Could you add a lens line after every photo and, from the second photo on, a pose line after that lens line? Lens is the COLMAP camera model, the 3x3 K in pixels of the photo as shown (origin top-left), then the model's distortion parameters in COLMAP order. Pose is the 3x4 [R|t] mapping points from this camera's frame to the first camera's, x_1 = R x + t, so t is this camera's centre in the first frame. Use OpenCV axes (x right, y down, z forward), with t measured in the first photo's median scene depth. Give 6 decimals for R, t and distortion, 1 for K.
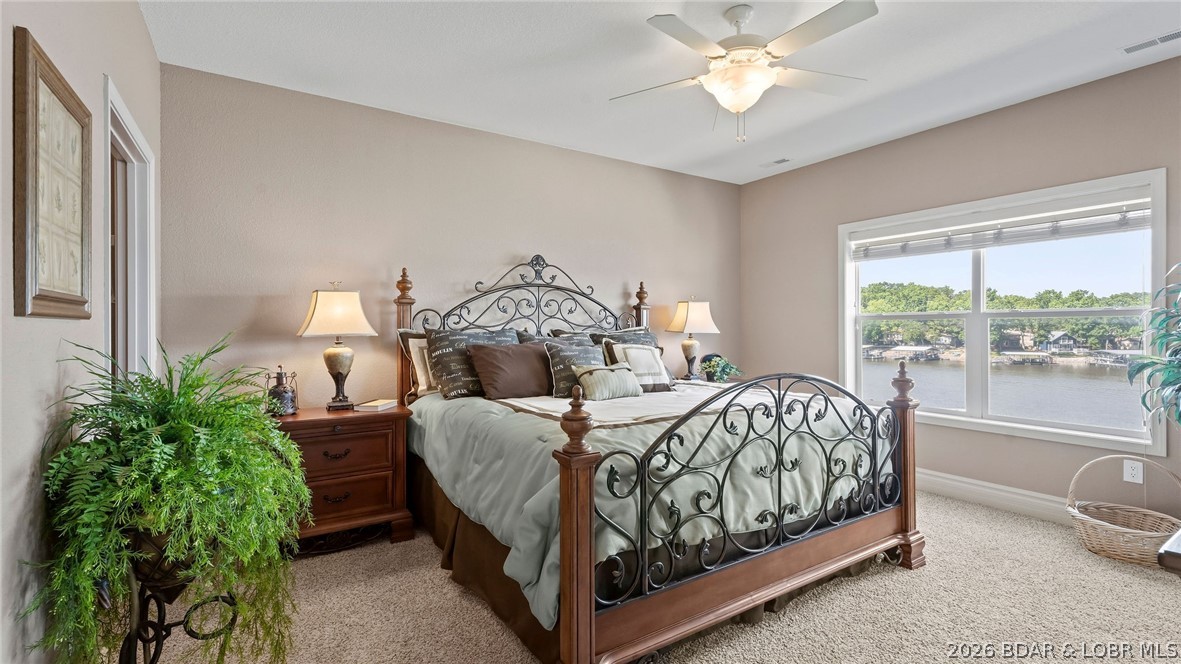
lens RADIAL K [[524.6, 0, 589.2], [0, 524.6, 329.4], [0, 0, 1]] dist [0.003451, 0.000547]
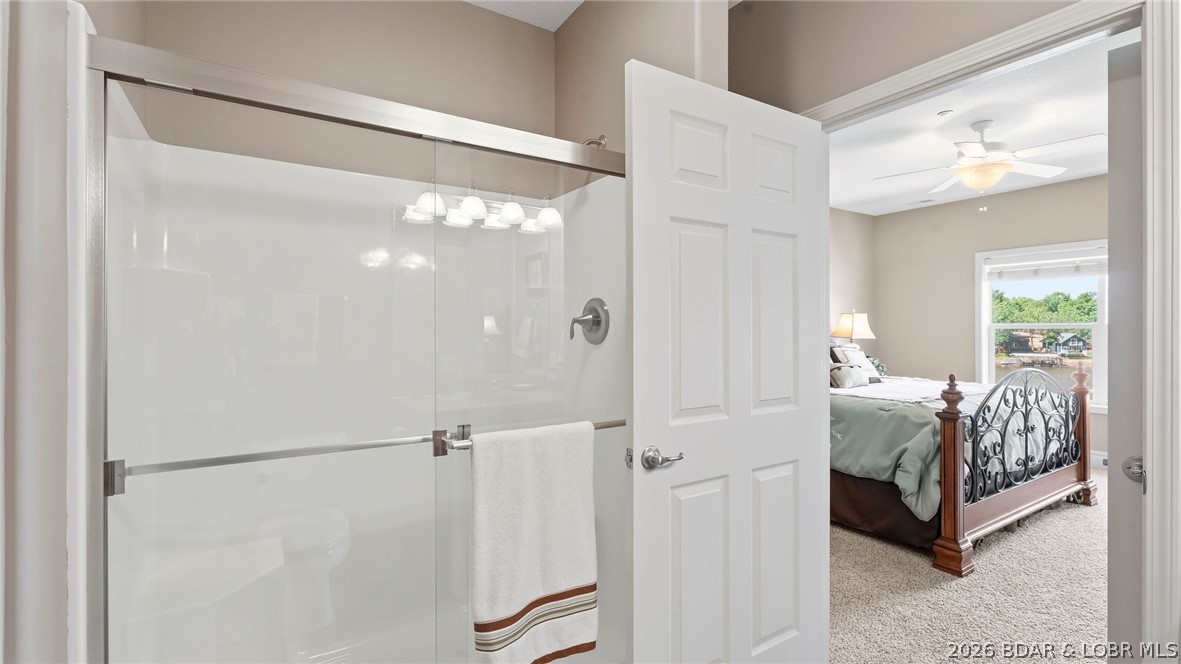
lens RADIAL K [[524.6, 0, 589.2], [0, 524.6, 329.4], [0, 0, 1]] dist [0.003451, 0.000547]
pose [[0.999985, 0.002284, -0.004951, -0.527902], [-0.002288, 0.999997, -0.000860, -0.014178], [0.004949, 0.000871, 0.999987, -0.311033]]
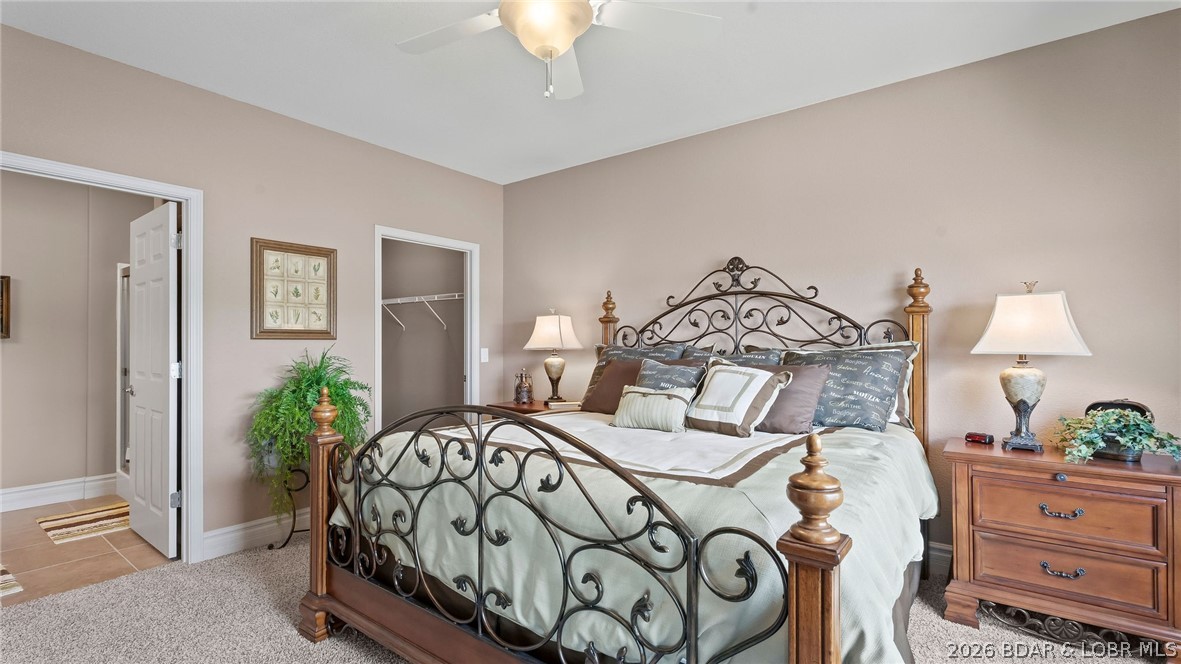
lens RADIAL K [[522.4, 0, 585.3], [0, 522.4, 340.5], [0, 0, 1]] dist [0.001831, 0.000346]
pose [[0.341366, -0.001199, -0.939930, 0.663021], [-0.003910, 0.999989, -0.002696, -0.004948], [0.939922, 0.004595, 0.341357, 0.525144]]
